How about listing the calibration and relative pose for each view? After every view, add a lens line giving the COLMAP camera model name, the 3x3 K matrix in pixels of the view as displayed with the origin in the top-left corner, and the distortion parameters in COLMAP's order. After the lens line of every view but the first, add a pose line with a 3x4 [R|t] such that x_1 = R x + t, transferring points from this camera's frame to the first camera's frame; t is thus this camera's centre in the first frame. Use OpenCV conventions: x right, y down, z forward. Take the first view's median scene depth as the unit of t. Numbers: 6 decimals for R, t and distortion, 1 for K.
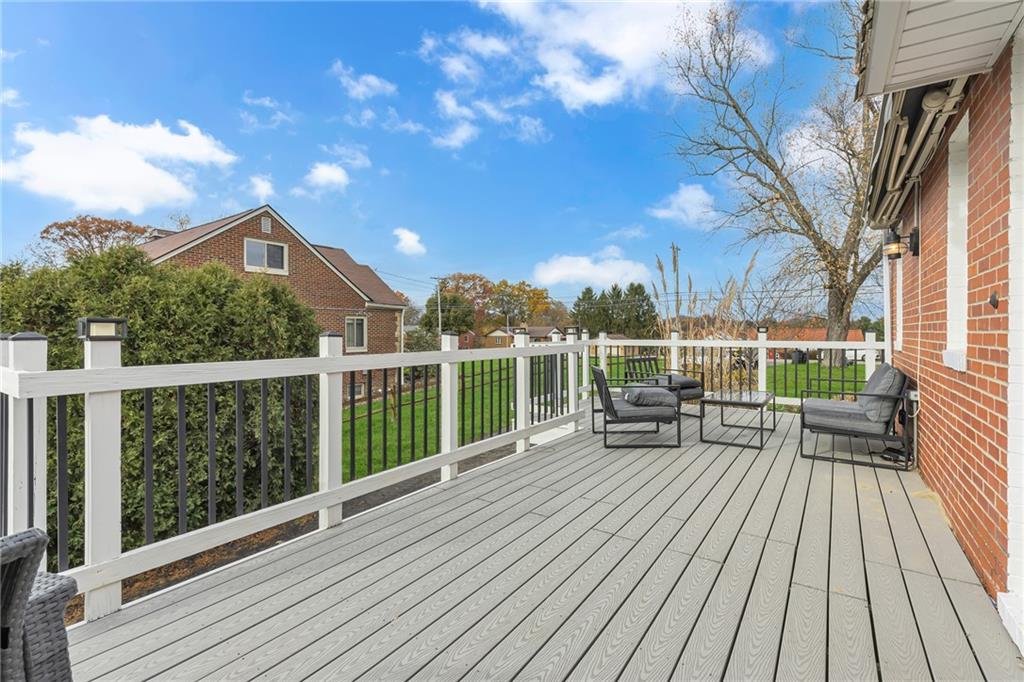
lens RADIAL K [[462.4, 0, 519.2], [0, 462.4, 331.8], [0, 0, 1]] dist [0.000987, 0.000218]
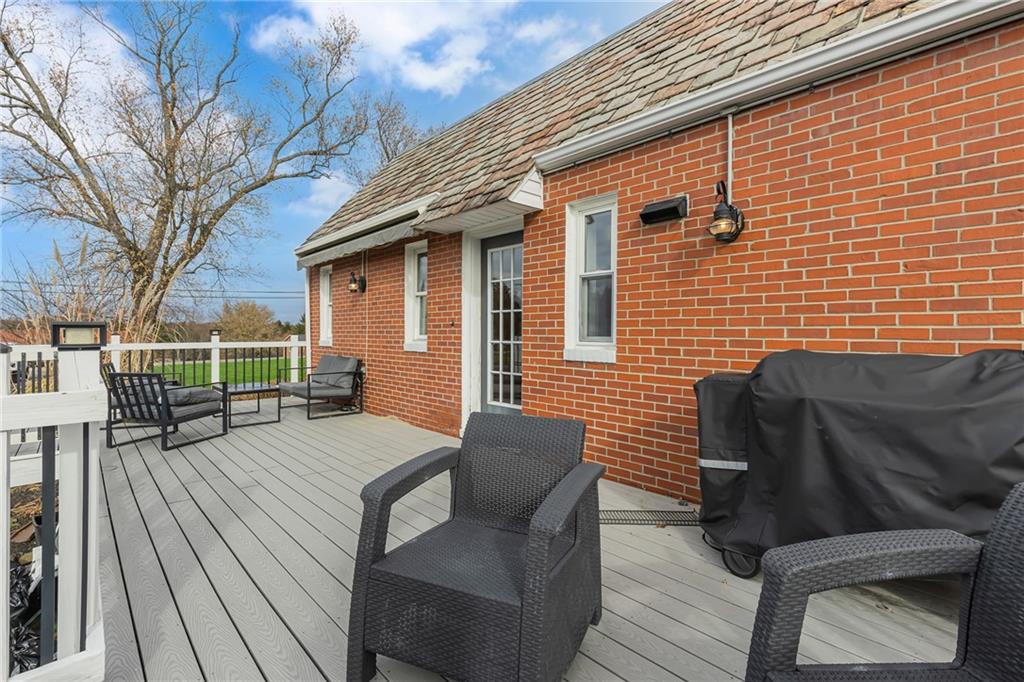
lens RADIAL K [[462.4, 0, 519.2], [0, 462.4, 331.8], [0, 0, 1]] dist [0.000987, 0.000218]
pose [[0.197869, 0.004752, 0.980217, -0.557655], [-0.002622, 0.999987, -0.004319, -0.004032], [-0.980225, -0.001715, 0.197879, 0.038471]]
